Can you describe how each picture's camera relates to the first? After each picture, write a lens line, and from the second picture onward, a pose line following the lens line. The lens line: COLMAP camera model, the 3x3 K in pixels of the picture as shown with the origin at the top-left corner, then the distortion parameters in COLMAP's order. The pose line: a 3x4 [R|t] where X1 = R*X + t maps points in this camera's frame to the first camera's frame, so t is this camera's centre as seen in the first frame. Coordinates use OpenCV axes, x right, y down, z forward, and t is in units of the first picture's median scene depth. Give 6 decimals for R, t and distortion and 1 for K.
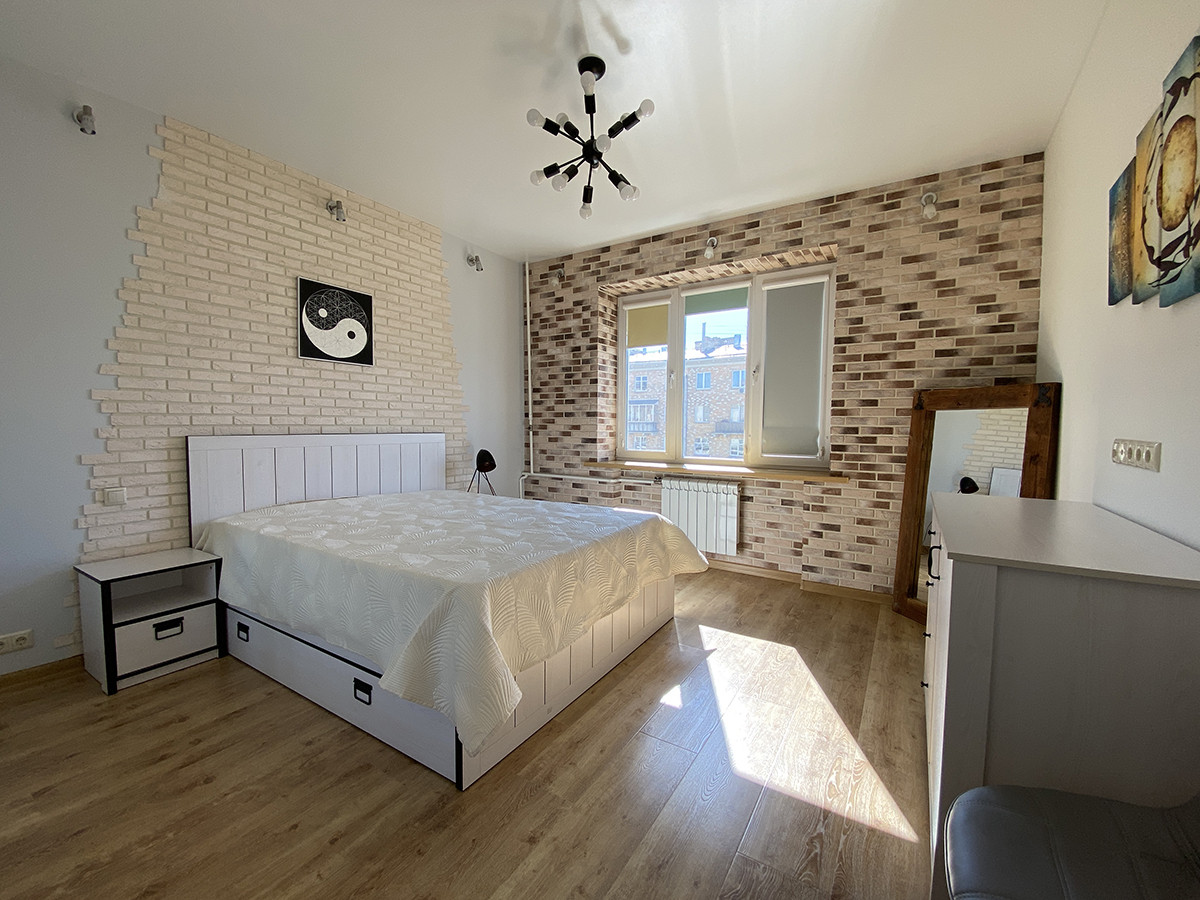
lens RADIAL K [[487.1, 0, 588.2], [0, 487.1, 451.4], [0, 0, 1]] dist [0.005928, -0.003495]
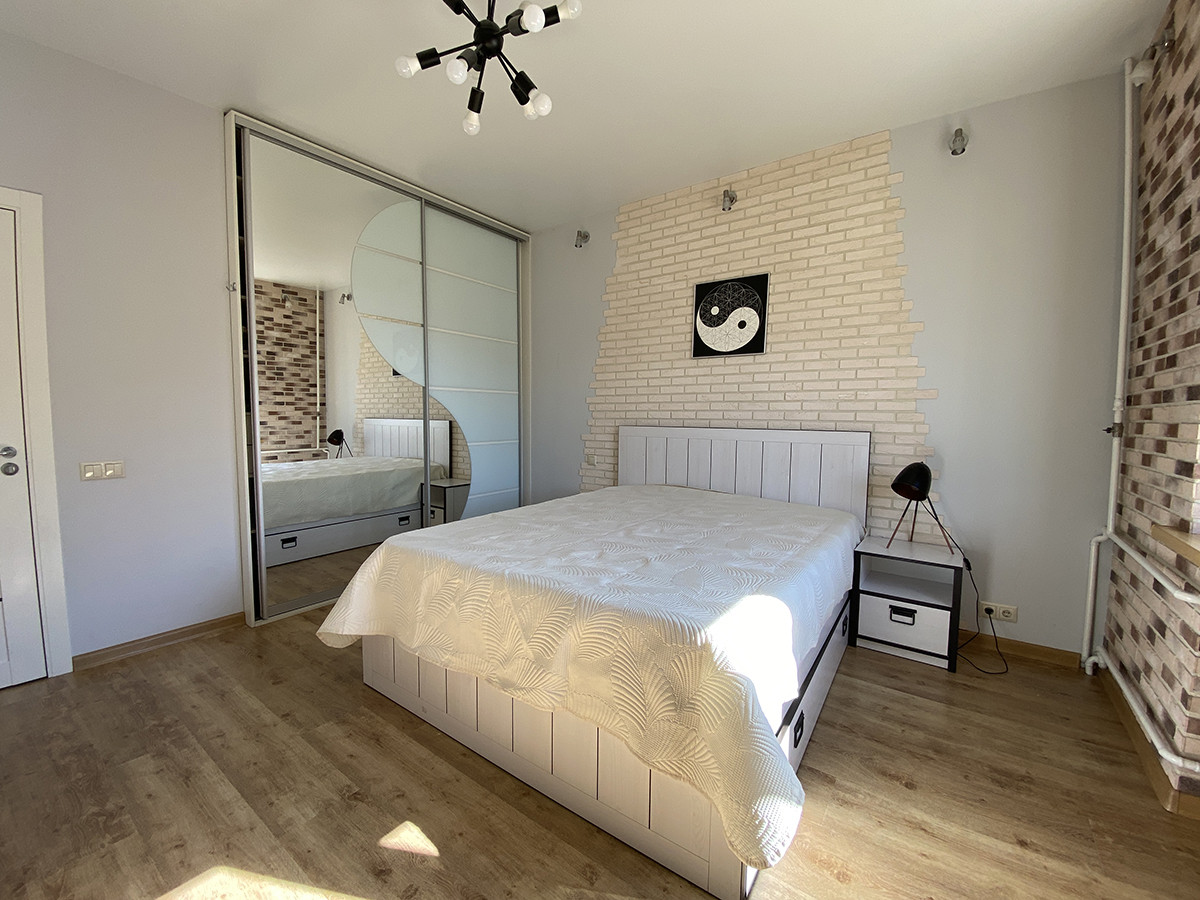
lens RADIAL K [[487.1, 0, 588.4], [0, 487.1, 446.7], [0, 0, 1]] dist [0.005928, -0.003495]
pose [[-0.051014, 0.053031, -0.997289, 0.502470], [-0.067063, 0.996153, 0.056401, -0.038359], [0.996444, 0.069758, -0.047261, 0.798207]]
